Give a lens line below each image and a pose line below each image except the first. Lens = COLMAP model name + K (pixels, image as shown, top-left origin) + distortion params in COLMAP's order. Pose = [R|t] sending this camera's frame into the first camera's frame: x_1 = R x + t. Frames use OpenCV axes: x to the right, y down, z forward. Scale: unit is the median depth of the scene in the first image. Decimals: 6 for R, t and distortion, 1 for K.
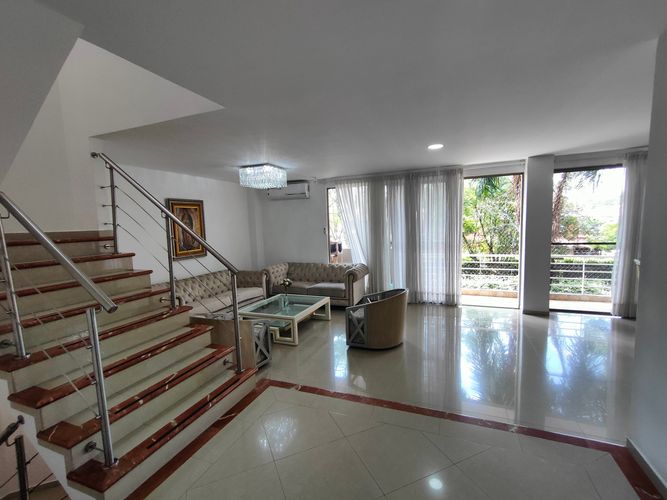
lens RADIAL K [[303.0, 0, 332.7], [0, 303.0, 254.5], [0, 0, 1]] dist [0.007600, 0.000740]
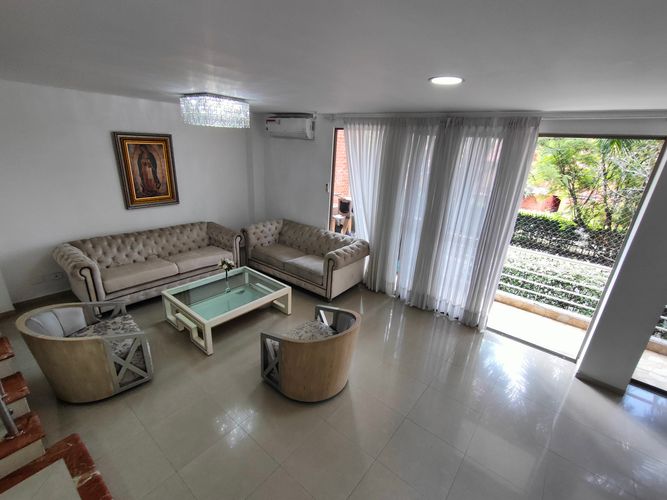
lens RADIAL K [[303.0, 0, 336.3], [0, 303.0, 249.5], [0, 0, 1]] dist [0.007600, 0.000740]
pose [[0.956131, 0.176059, -0.234131, 0.232487], [-0.117568, 0.962677, 0.243786, -0.134331], [0.268313, -0.205565, 0.941144, 0.302688]]
